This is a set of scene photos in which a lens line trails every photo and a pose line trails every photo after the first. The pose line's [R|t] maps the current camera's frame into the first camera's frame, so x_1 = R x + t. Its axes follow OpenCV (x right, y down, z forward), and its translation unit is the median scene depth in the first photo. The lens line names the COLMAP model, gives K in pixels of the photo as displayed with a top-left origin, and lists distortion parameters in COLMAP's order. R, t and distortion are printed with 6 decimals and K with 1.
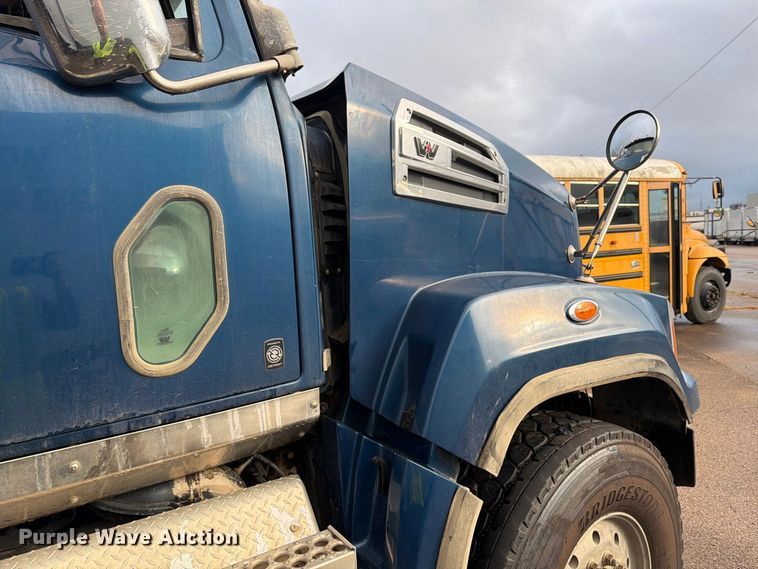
lens RADIAL K [[523.8, 0, 379.0], [0, 523.8, 284.5], [0, 0, 1]] dist [0.102485, -0.158624]
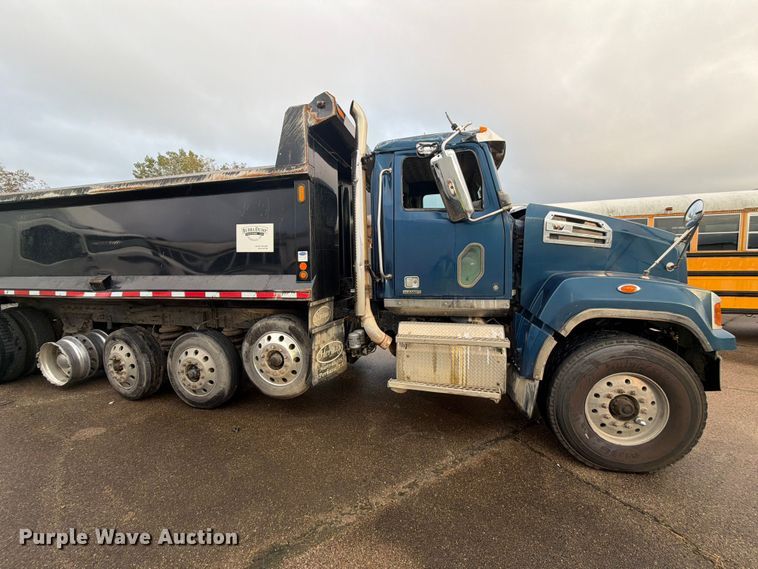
lens RADIAL K [[300.3, 0, 379.0], [0, 300.3, 284.5], [0, 0, 1]] dist [0.001553, 0.000349]
pose [[0.690332, 0.106035, -0.715680, 0.673699], [-0.079430, 0.994330, 0.070703, 0.025145], [0.719119, 0.008038, 0.694840, -0.951257]]
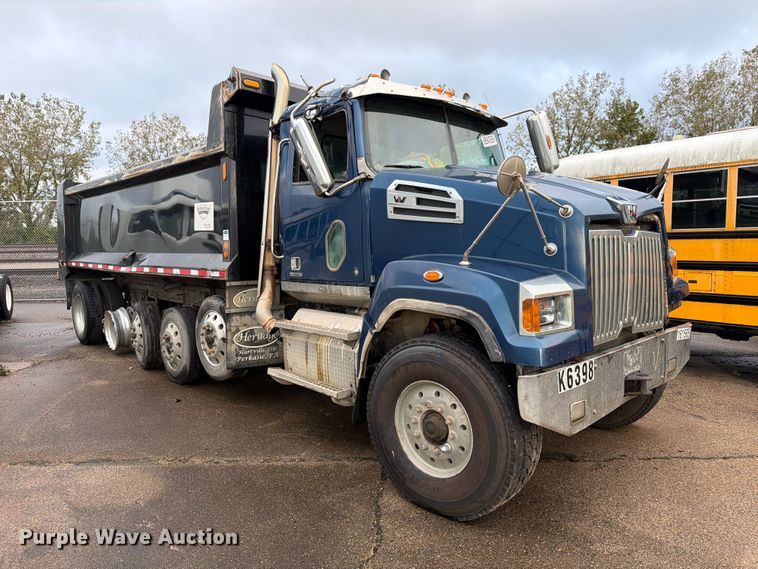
lens RADIAL K [[523.8, 0, 379.0], [0, 523.8, 284.5], [0, 0, 1]] dist [0.102485, -0.158624]
pose [[0.190877, 0.136028, -0.972143, 2.602522], [-0.070346, 0.989701, 0.124673, -0.174044], [0.979090, 0.044590, 0.198480, 0.476384]]
